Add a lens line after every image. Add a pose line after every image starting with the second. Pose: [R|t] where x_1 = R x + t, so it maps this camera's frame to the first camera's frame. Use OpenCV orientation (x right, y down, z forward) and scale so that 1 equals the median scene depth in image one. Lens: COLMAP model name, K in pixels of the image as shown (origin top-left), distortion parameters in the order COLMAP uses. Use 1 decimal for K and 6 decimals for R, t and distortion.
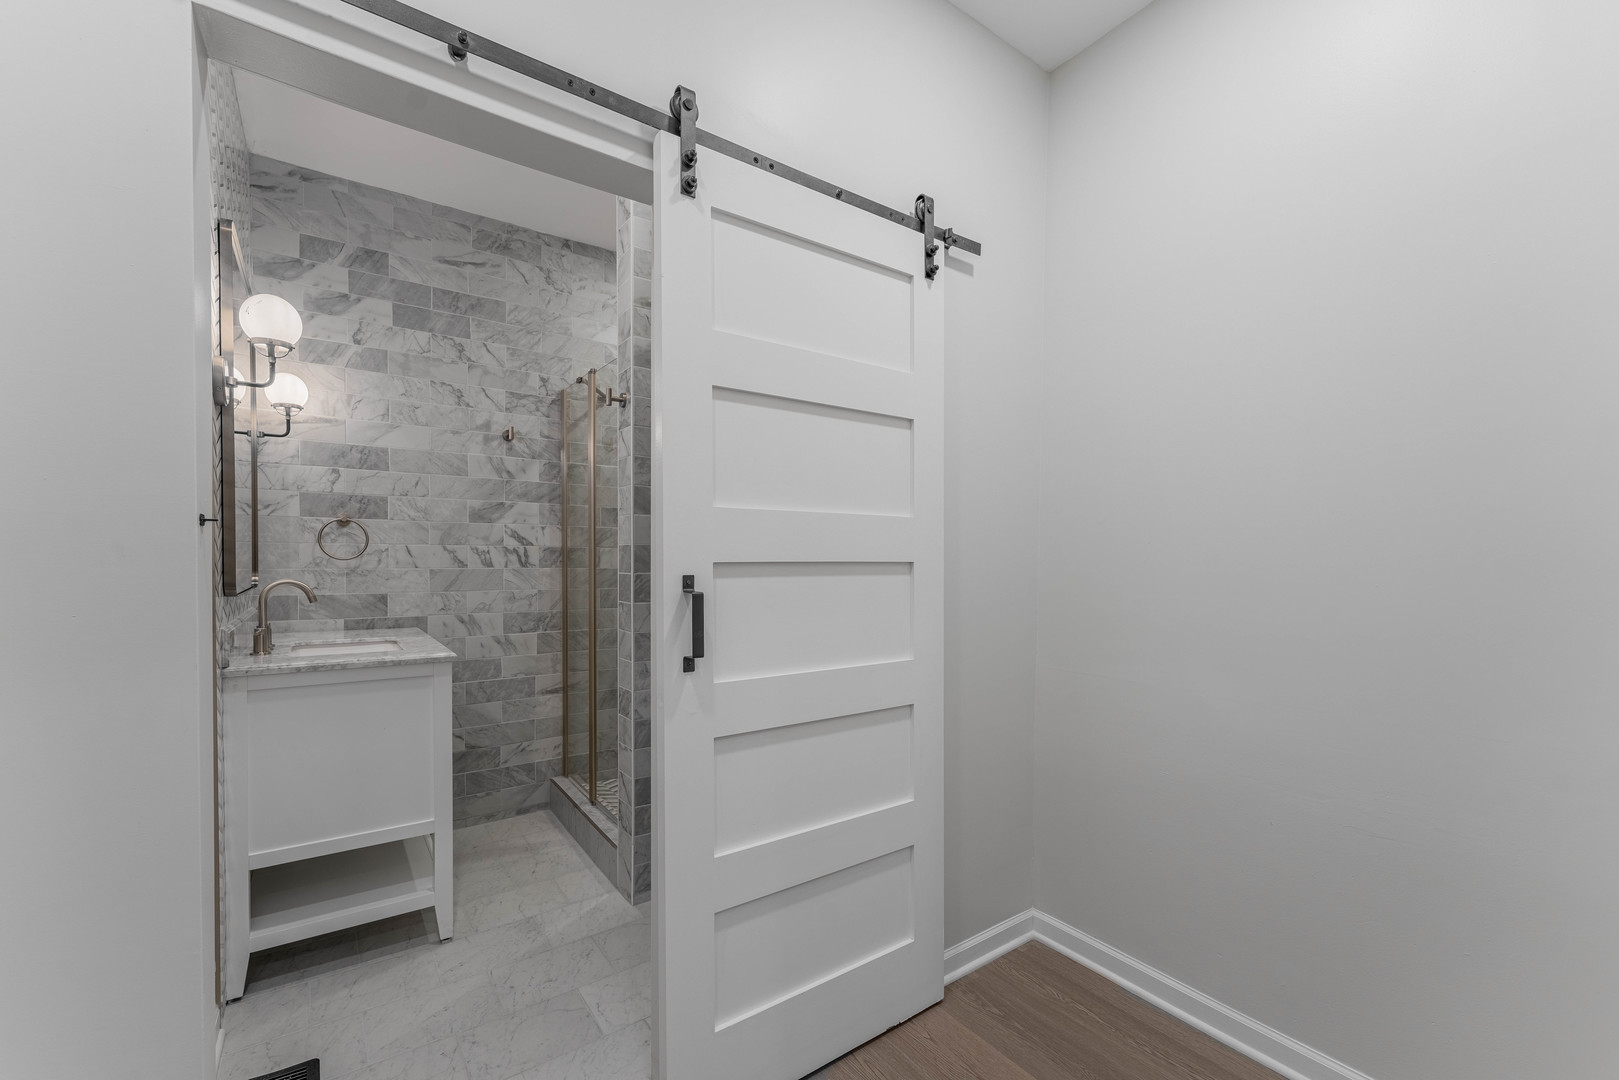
lens RADIAL K [[654.7, 0, 783.2], [0, 654.7, 574.0], [0, 0, 1]] dist [0.001203, -0.000867]
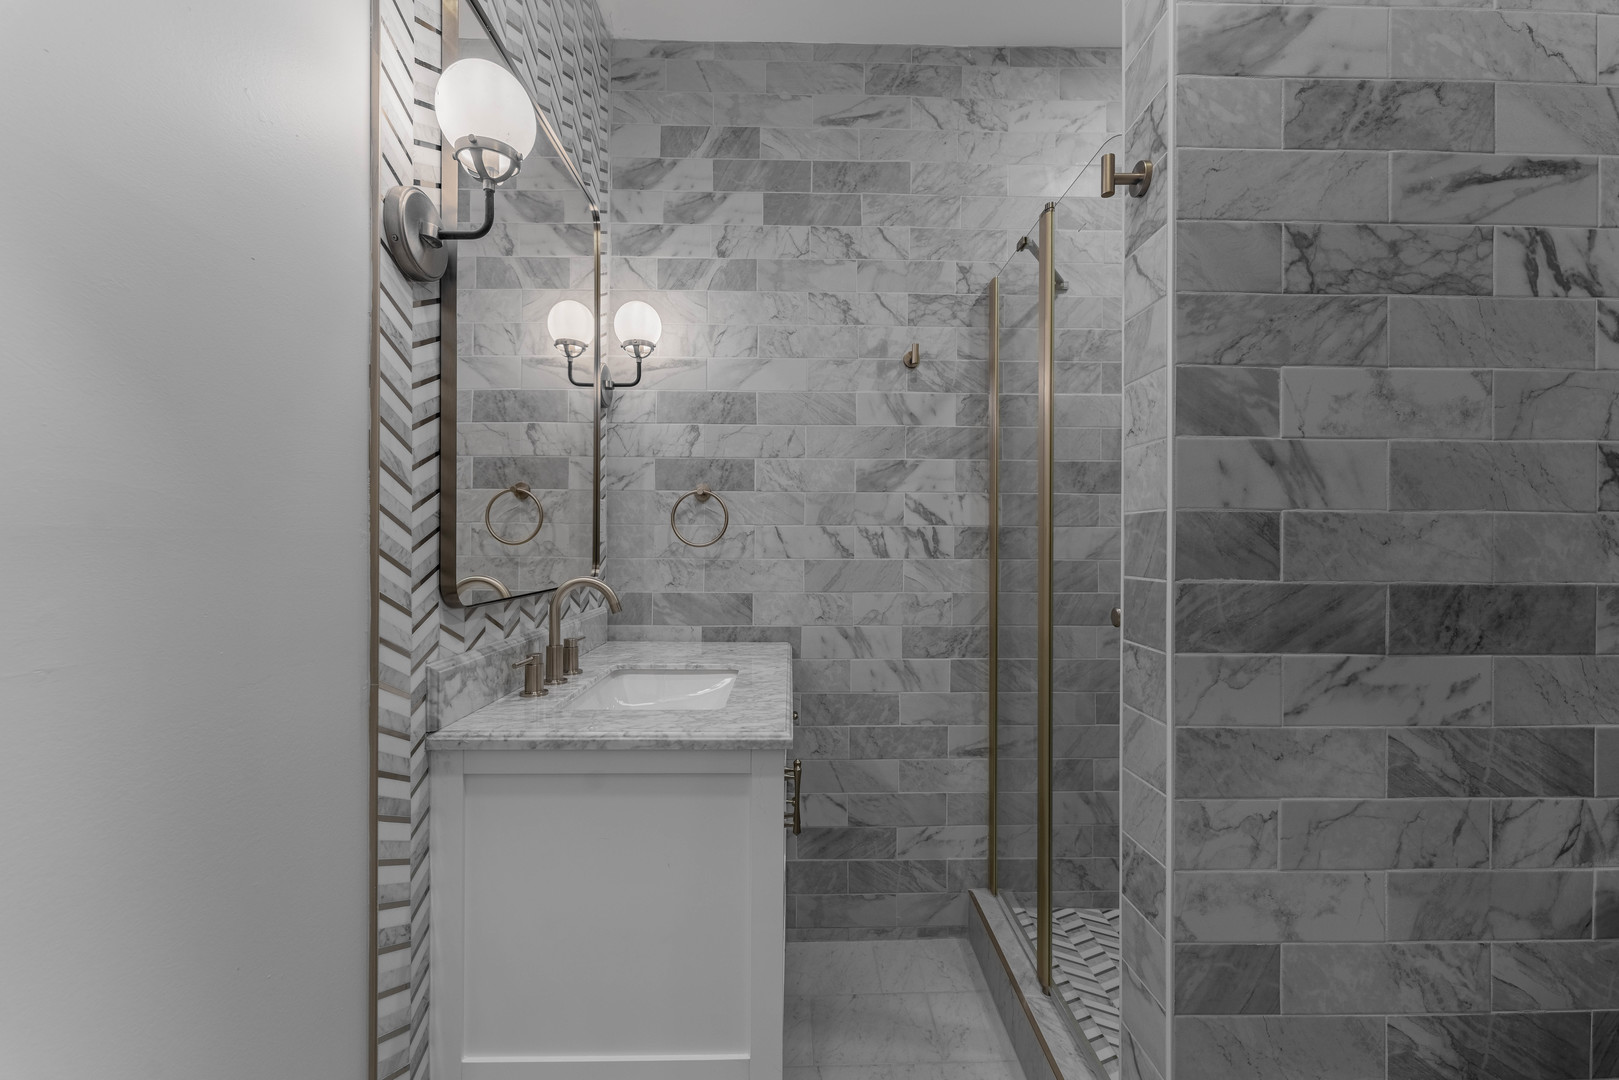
lens RADIAL K [[654.7, 0, 802.0], [0, 654.7, 544.5], [0, 0, 1]] dist [0.001203, -0.000867]
pose [[0.831150, -0.000675, -0.556047, -0.150798], [-0.012354, 0.999730, -0.019679, -0.010070], [0.555910, 0.023226, 0.830918, 0.411847]]
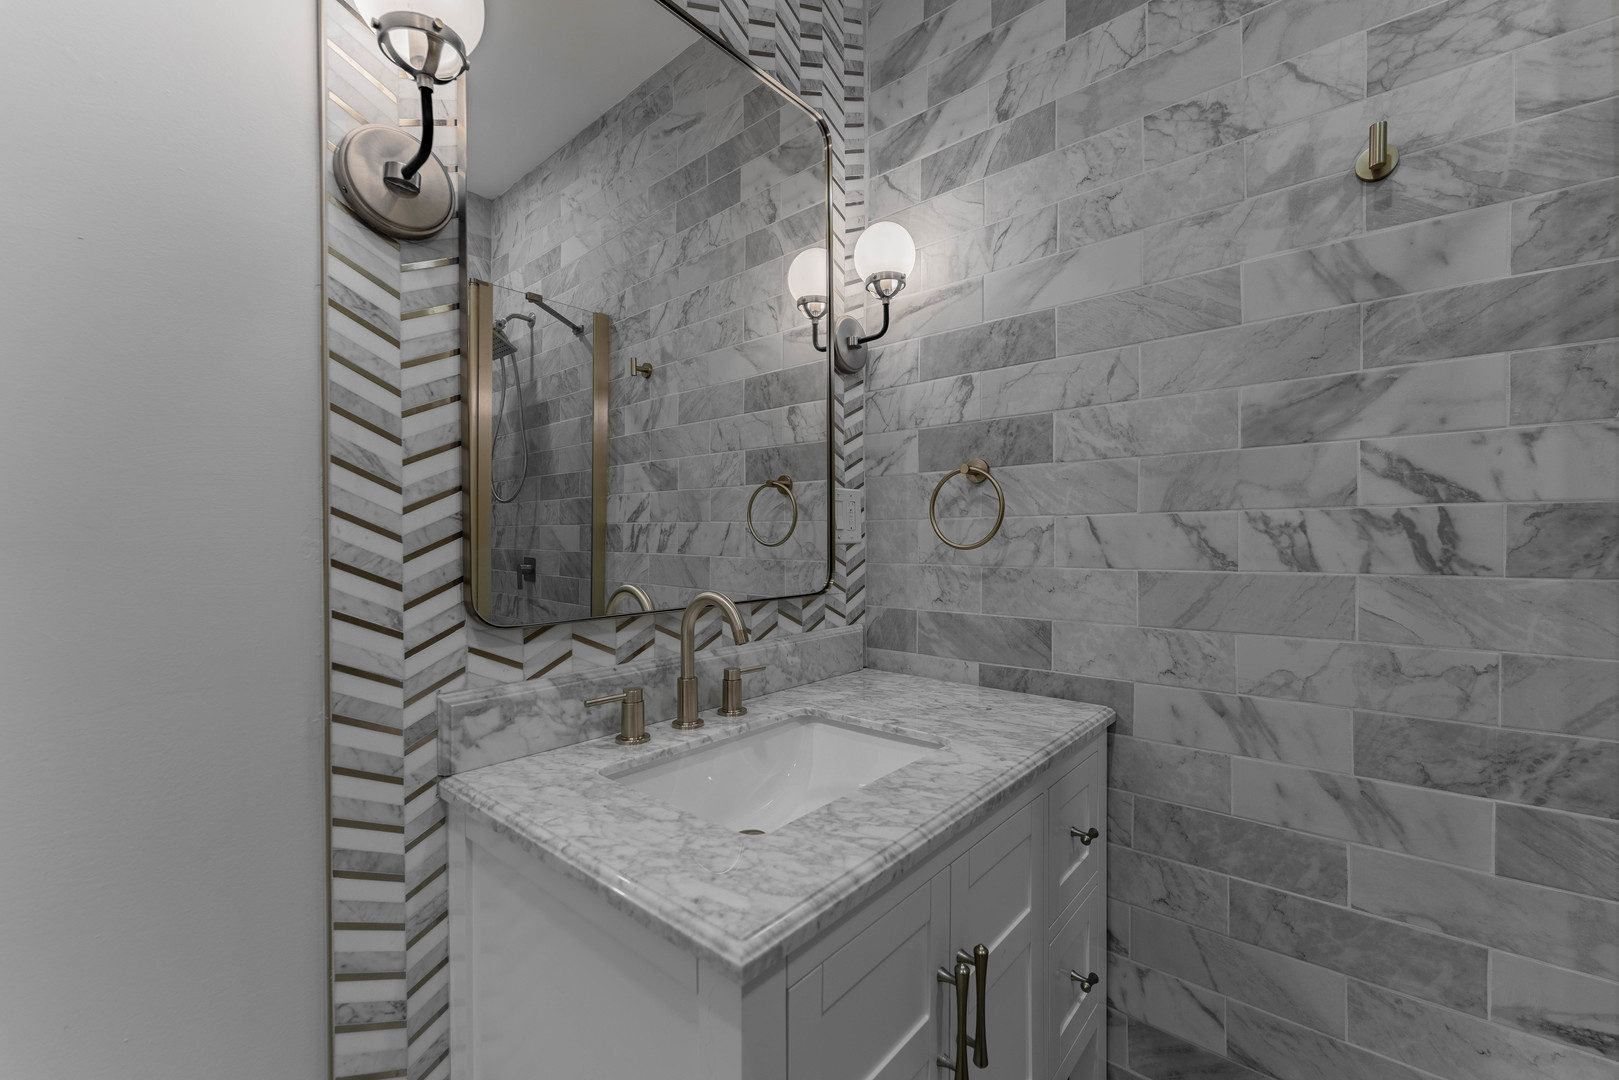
lens RADIAL K [[654.7, 0, 816.4], [0, 654.7, 543.7], [0, 0, 1]] dist [0.001203, -0.000867]
pose [[0.247190, 0.000500, -0.968967, -0.185756], [-0.015202, 0.999879, -0.003362, -0.020493], [0.968848, 0.015561, 0.247167, 0.693801]]
